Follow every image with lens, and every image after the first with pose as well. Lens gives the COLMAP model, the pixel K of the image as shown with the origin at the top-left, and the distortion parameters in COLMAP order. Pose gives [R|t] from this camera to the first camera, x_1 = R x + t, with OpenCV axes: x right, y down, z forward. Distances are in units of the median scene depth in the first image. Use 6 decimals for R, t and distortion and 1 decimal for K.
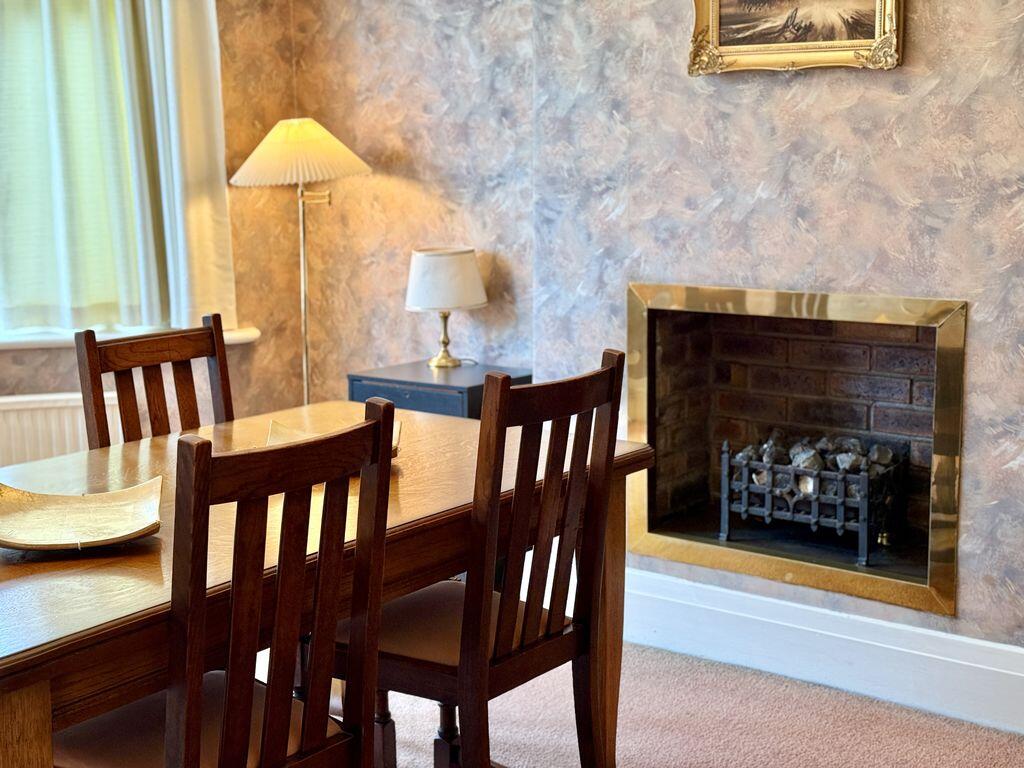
lens RADIAL K [[1437.7, 0, 514.5], [0, 1437.7, 383.9], [0, 0, 1]] dist [0.145642, 0.000000]
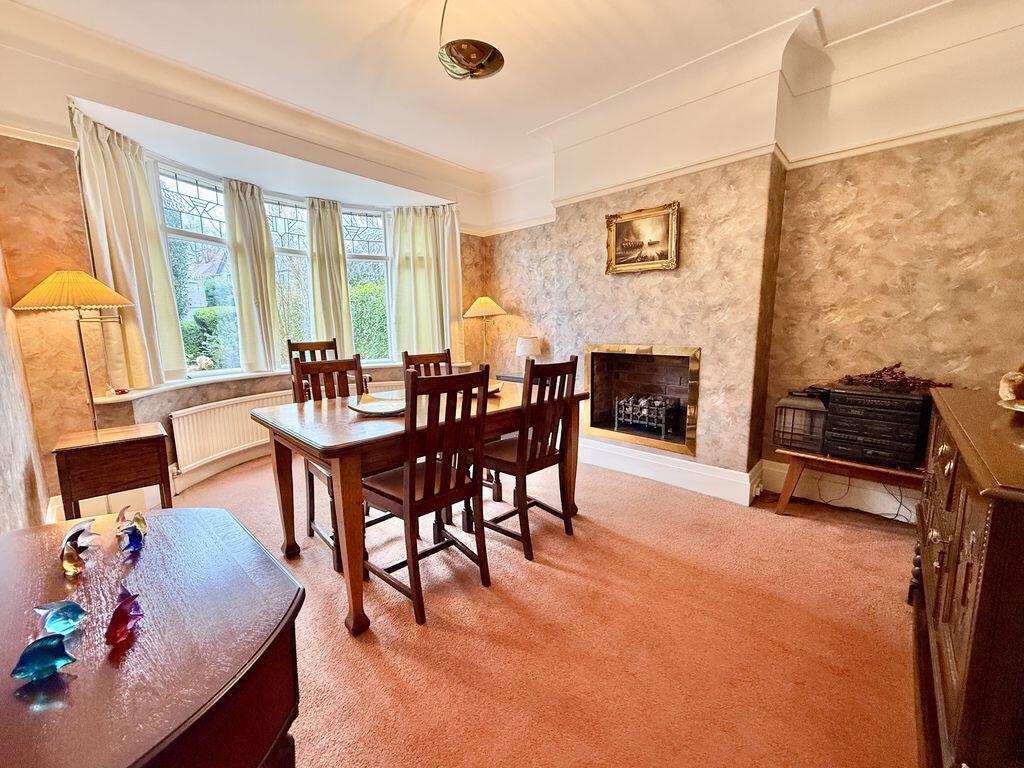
lens RADIAL K [[405.9, 0, 511.4], [0, 405.9, 383.0], [0, 0, 1]] dist [0.003214, 0.000180]
pose [[0.992184, 0.016322, -0.123710, 0.033467], [-0.019730, 0.999458, -0.026369, 0.040087], [0.123213, 0.028604, 0.991968, 0.137108]]
